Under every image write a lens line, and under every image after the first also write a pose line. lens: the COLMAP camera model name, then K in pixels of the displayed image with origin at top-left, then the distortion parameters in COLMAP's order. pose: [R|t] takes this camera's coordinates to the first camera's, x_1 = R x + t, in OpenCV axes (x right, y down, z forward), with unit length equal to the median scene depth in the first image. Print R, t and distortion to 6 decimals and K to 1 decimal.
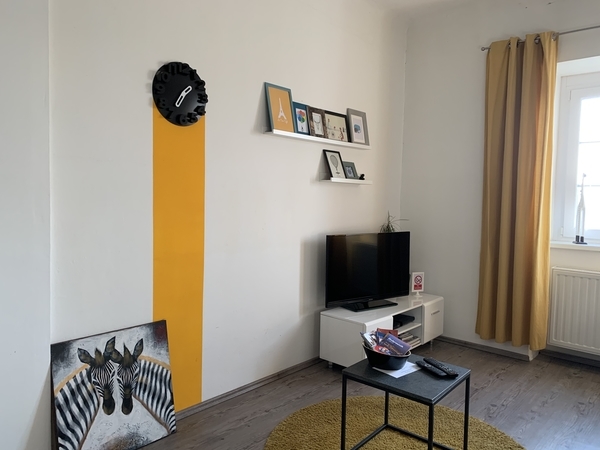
lens RADIAL K [[452.1, 0, 298.9], [0, 452.1, 223.1], [0, 0, 1]] dist [0.023362, -0.009296]
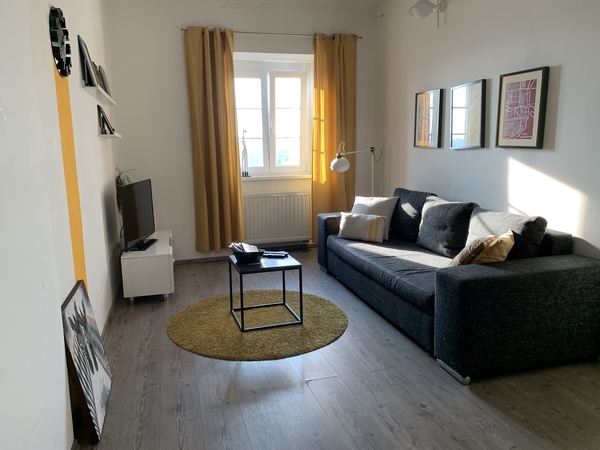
lens RADIAL K [[452.1, 0, 299.1], [0, 452.1, 225.8], [0, 0, 1]] dist [0.023362, -0.009296]
pose [[0.507826, -0.171128, 0.844291, -0.633585], [0.079872, 0.985202, 0.151647, -0.009270], [-0.857749, -0.009575, 0.513980, 0.068000]]
